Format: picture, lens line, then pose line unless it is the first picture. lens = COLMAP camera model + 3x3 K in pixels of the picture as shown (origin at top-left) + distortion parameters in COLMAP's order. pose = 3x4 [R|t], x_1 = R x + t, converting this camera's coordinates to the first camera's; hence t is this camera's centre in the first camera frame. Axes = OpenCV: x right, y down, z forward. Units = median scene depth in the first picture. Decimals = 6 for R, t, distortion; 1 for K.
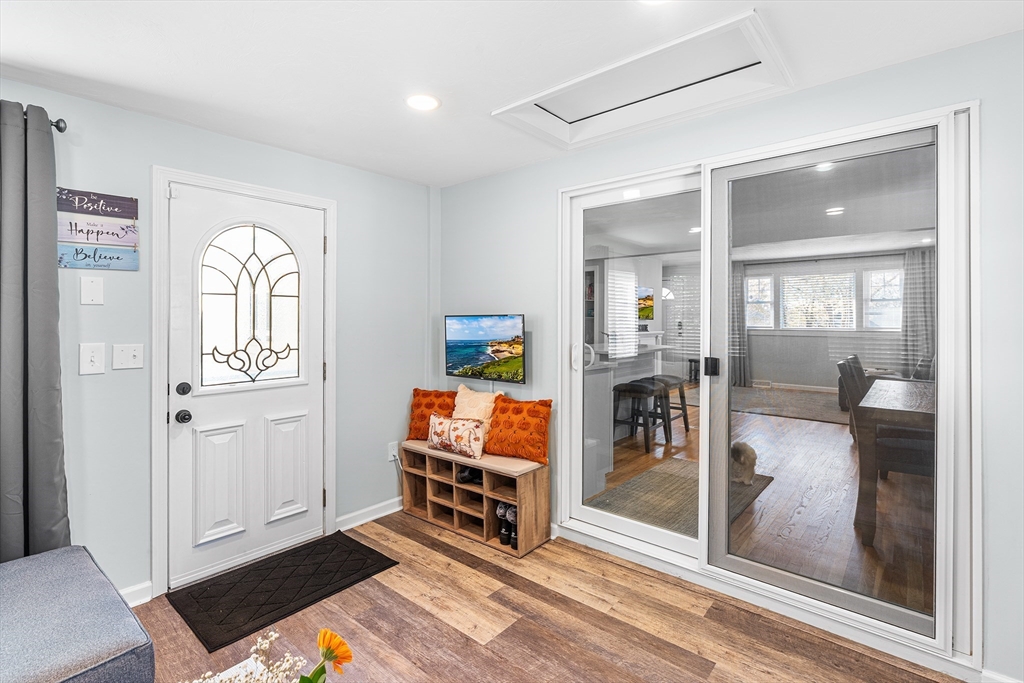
lens RADIAL K [[471.3, 0, 508.3], [0, 471.3, 319.4], [0, 0, 1]] dist [-0.004984, -0.000061]
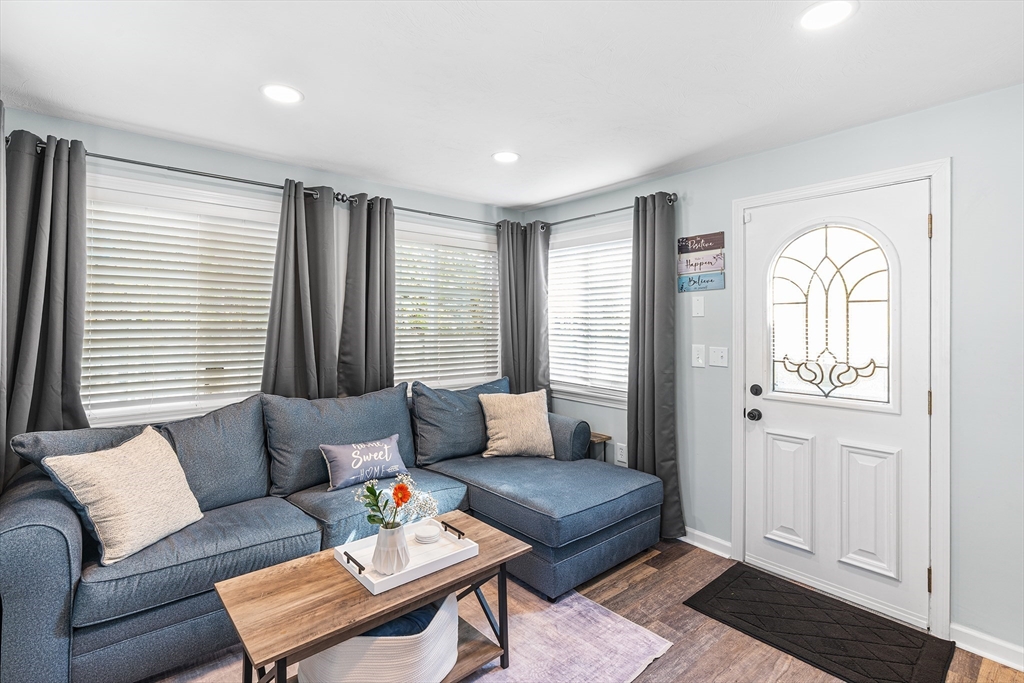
lens RADIAL K [[475.5, 0, 514.2], [0, 475.5, 325.1], [0, 0, 1]] dist [-0.010607, 0.000599]
pose [[-0.149719, 0.000431, -0.988729, 0.472352], [-0.010651, 0.999941, 0.002049, -0.002940], [0.988671, 0.010837, -0.149705, 0.553514]]
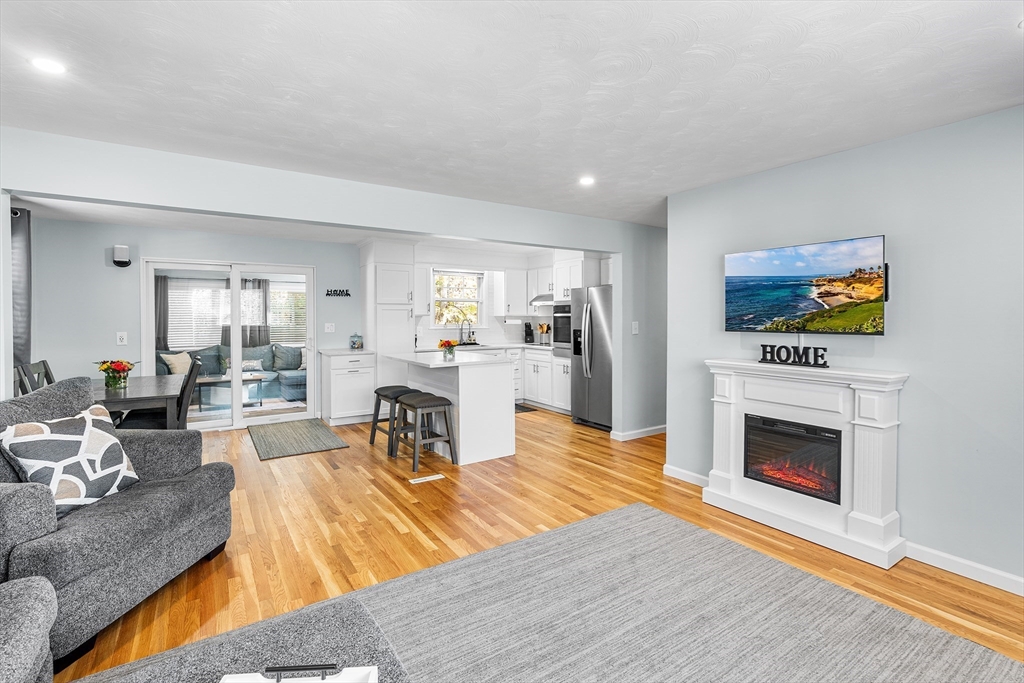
lens RADIAL K [[471.3, 0, 508.3], [0, 471.3, 319.4], [0, 0, 1]] dist [-0.004984, -0.000061]
pose [[-0.282298, 0.006409, -0.959305, 2.063115], [0.003111, 0.999979, 0.005765, -0.039163], [0.959322, -0.001357, -0.282312, 2.645635]]
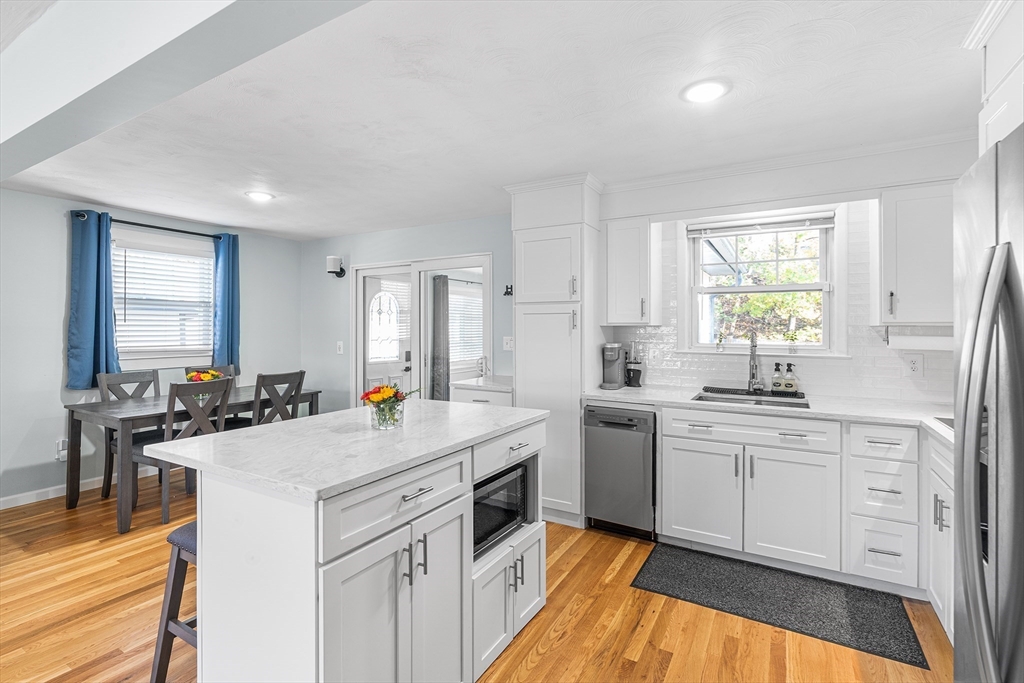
lens RADIAL K [[475.5, 0, 514.2], [0, 475.5, 325.1], [0, 0, 1]] dist [-0.010607, 0.000599]
pose [[-0.983163, -0.001080, -0.182728, 0.360566], [-0.000216, 0.999989, -0.004750, -0.039458], [0.182731, -0.004630, -0.983152, 2.657811]]
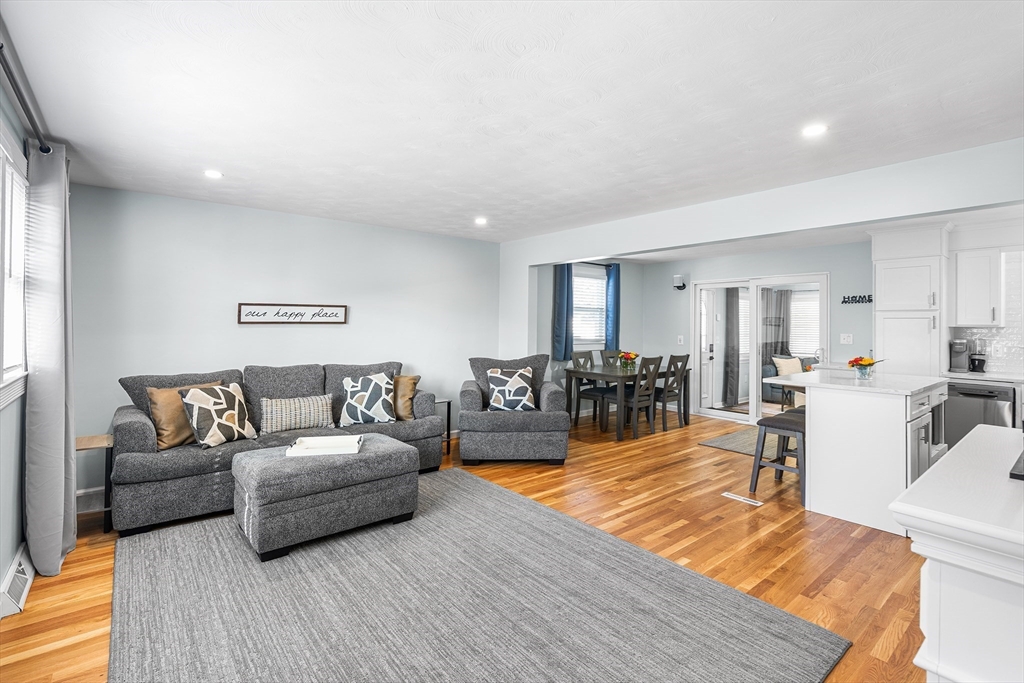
lens RADIAL K [[471.3, 0, 508.3], [0, 471.3, 319.4], [0, 0, 1]] dist [-0.004984, -0.000061]
pose [[-0.983715, -0.007401, 0.179584, 1.183805], [-0.009425, 0.999901, -0.010421, -0.037740], [-0.179489, -0.011944, -0.983687, 3.442580]]
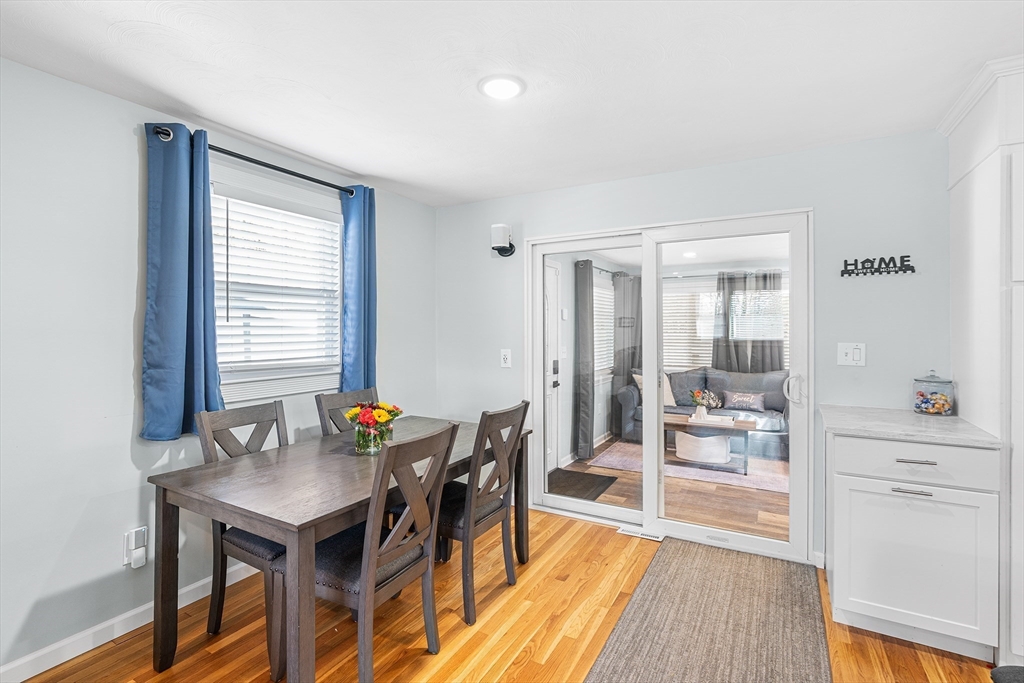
lens RADIAL K [[475.5, 0, 512.5], [0, 475.5, 328.9], [0, 0, 1]] dist [-0.014402, 0.000423]
pose [[-0.981932, 0.003566, -0.189199, 0.935082], [0.003402, 0.999993, 0.001196, -0.040731], [0.189202, 0.000530, -0.981938, 1.947805]]
